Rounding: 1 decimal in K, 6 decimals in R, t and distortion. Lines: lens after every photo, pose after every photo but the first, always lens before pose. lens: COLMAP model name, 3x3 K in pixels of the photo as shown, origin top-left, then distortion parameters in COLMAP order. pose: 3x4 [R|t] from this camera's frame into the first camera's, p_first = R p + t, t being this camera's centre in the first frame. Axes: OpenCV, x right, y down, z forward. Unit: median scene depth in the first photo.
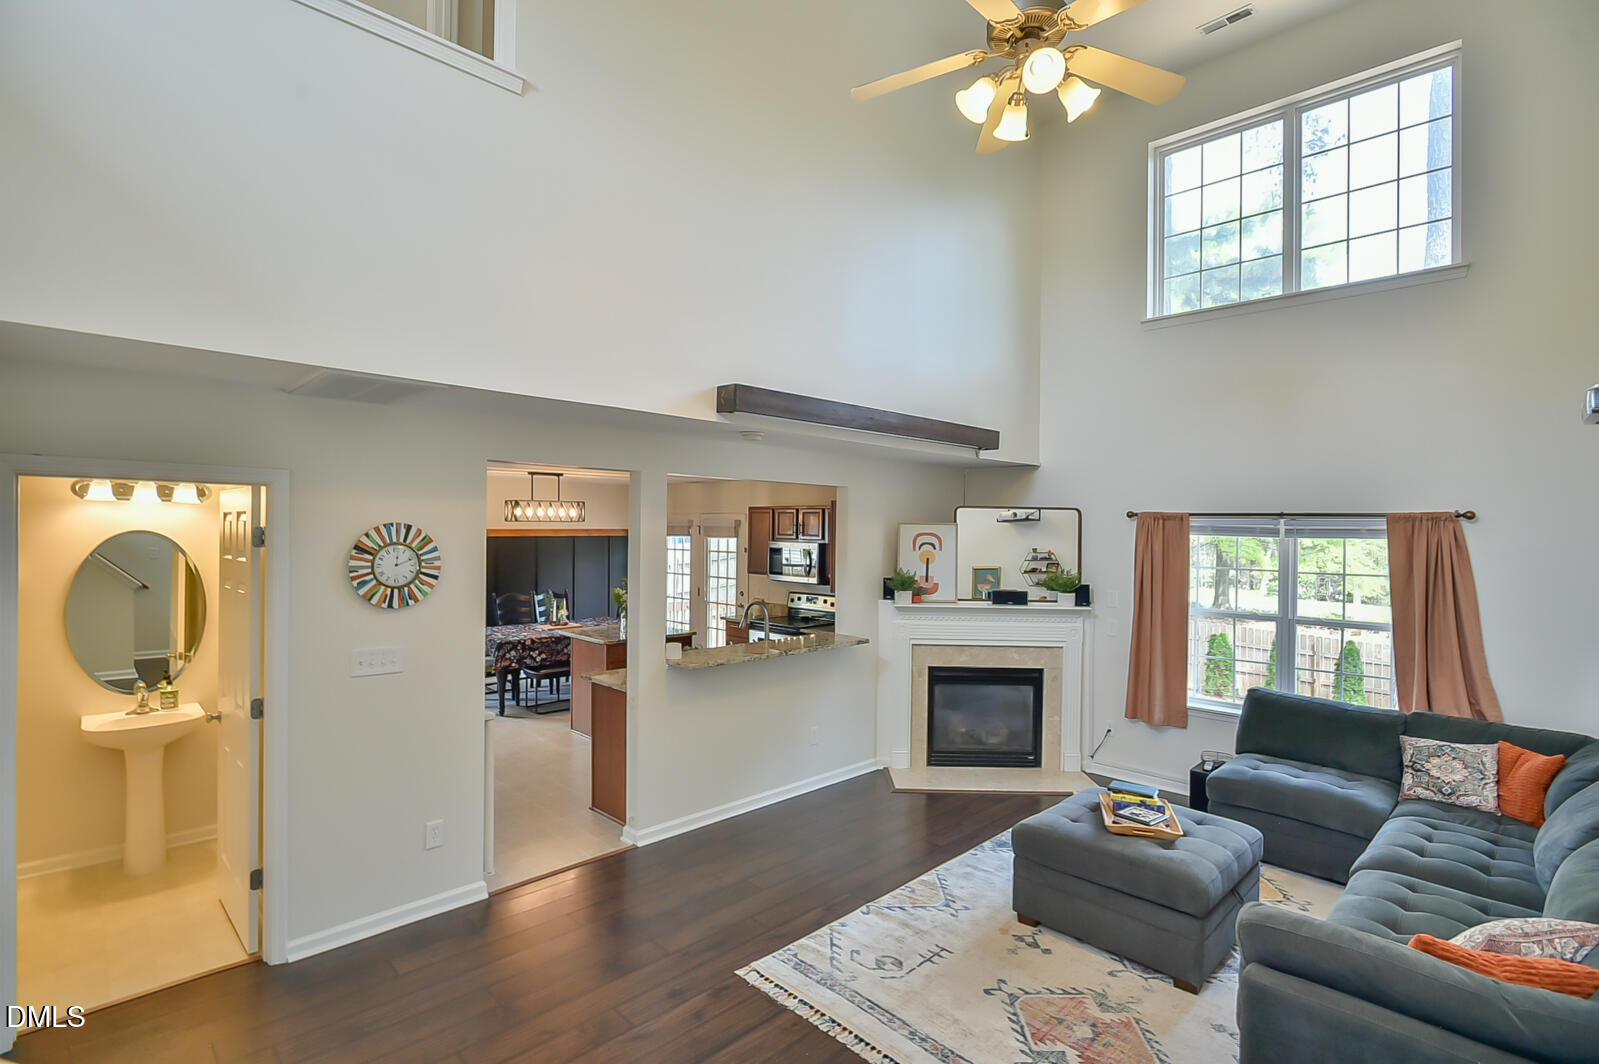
lens RADIAL K [[759.2, 0, 797.8], [0, 759.2, 528.6], [0, 0, 1]] dist [-0.014008, 0.002019]
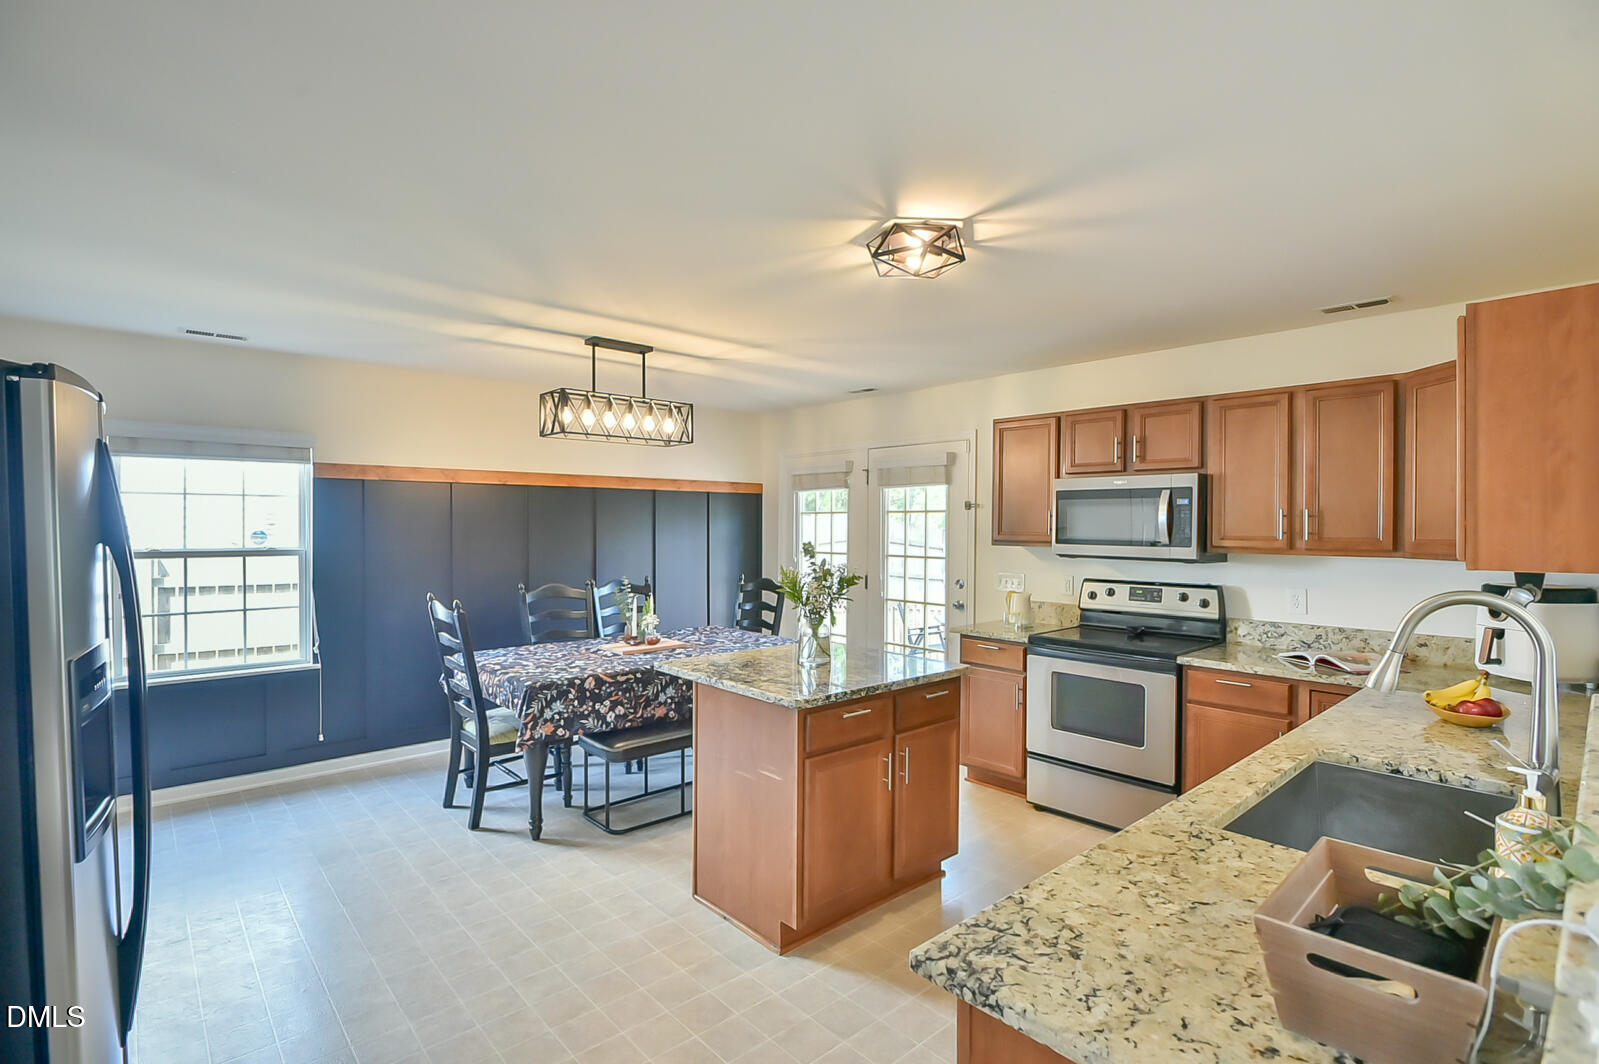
lens RADIAL K [[759.2, 0, 797.0], [0, 759.2, 534.2], [0, 0, 1]] dist [-0.014008, 0.002019]
pose [[0.999040, -0.005090, -0.043513, -0.196252], [0.005557, 0.999928, 0.010618, 0.049186], [0.043456, -0.010849, 0.998996, 0.508667]]
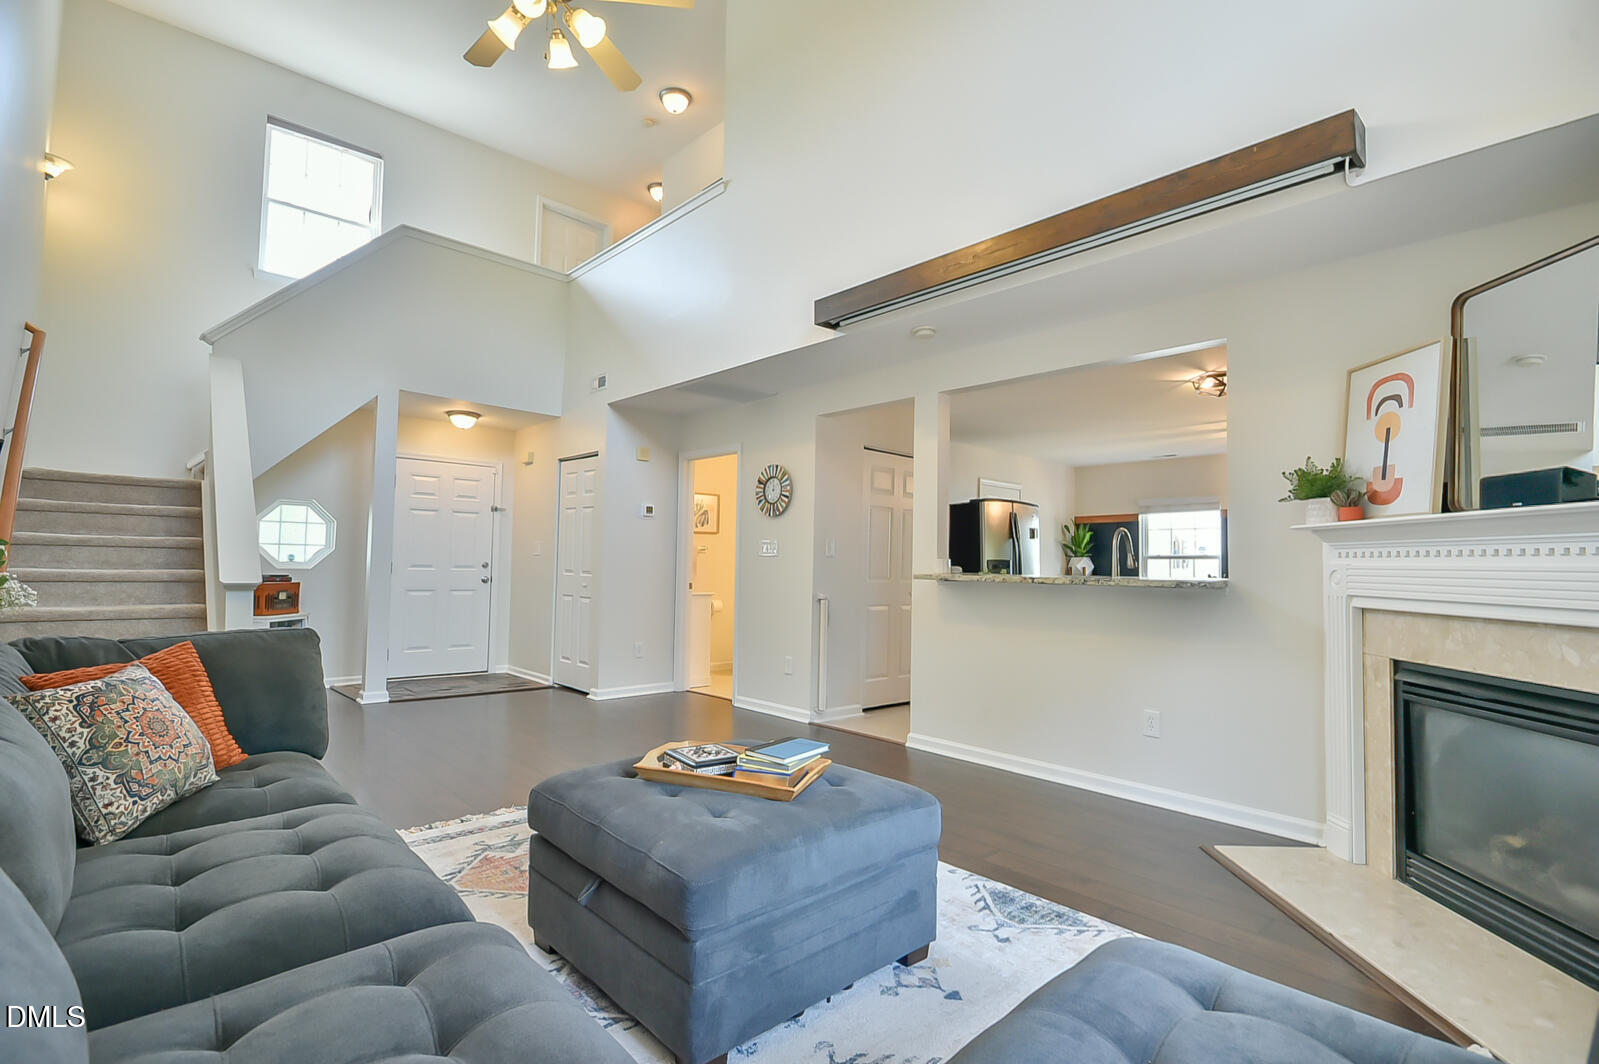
lens RADIAL K [[759.2, 0, 793.7], [0, 759.2, 540.1], [0, 0, 1]] dist [-0.014008, 0.002019]
pose [[-0.028024, -0.048028, -0.998453, 0.486797], [-0.018036, 0.998707, -0.047534, 0.103398], [0.999445, 0.016676, -0.028854, 0.486038]]
